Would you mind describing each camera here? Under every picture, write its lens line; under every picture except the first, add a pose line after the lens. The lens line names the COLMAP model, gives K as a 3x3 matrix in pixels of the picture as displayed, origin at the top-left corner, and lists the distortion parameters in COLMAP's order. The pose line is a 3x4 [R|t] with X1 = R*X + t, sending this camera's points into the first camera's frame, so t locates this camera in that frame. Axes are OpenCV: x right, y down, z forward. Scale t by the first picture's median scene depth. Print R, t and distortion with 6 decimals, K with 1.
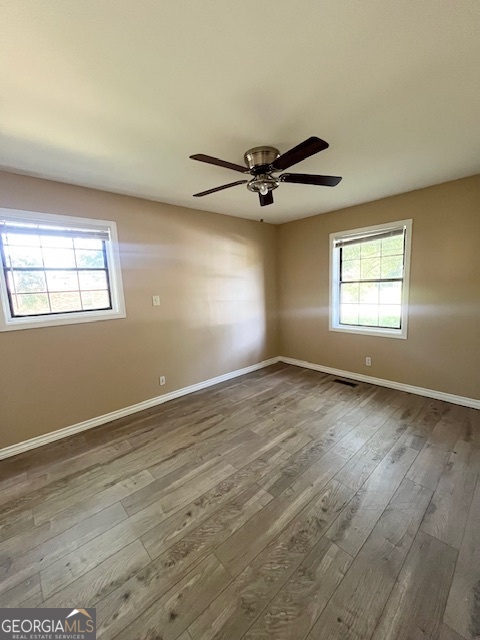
lens RADIAL K [[256.0, 0, 240.0], [0, 256.0, 320.0], [0, 0, 1]] dist [-0.001176, -0.000148]
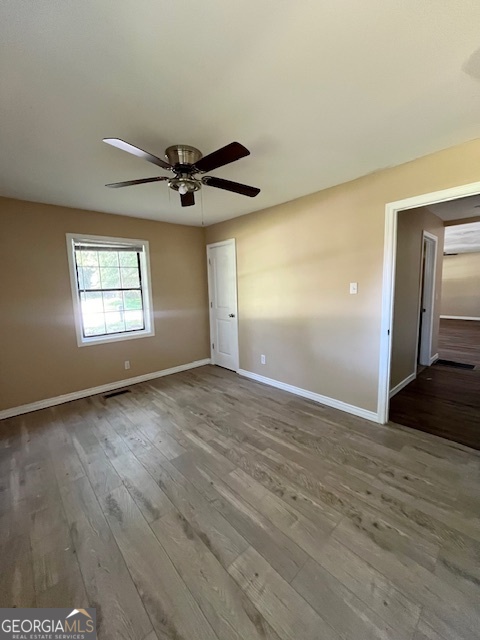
lens RADIAL K [[256.0, 0, 240.0], [0, 256.0, 320.0], [0, 0, 1]] dist [-0.001176, -0.000148]
pose [[0.008571, -0.089533, 0.995947, -0.873863], [0.159884, 0.983293, 0.087020, -0.064734], [-0.987099, 0.158491, 0.022743, 0.798692]]
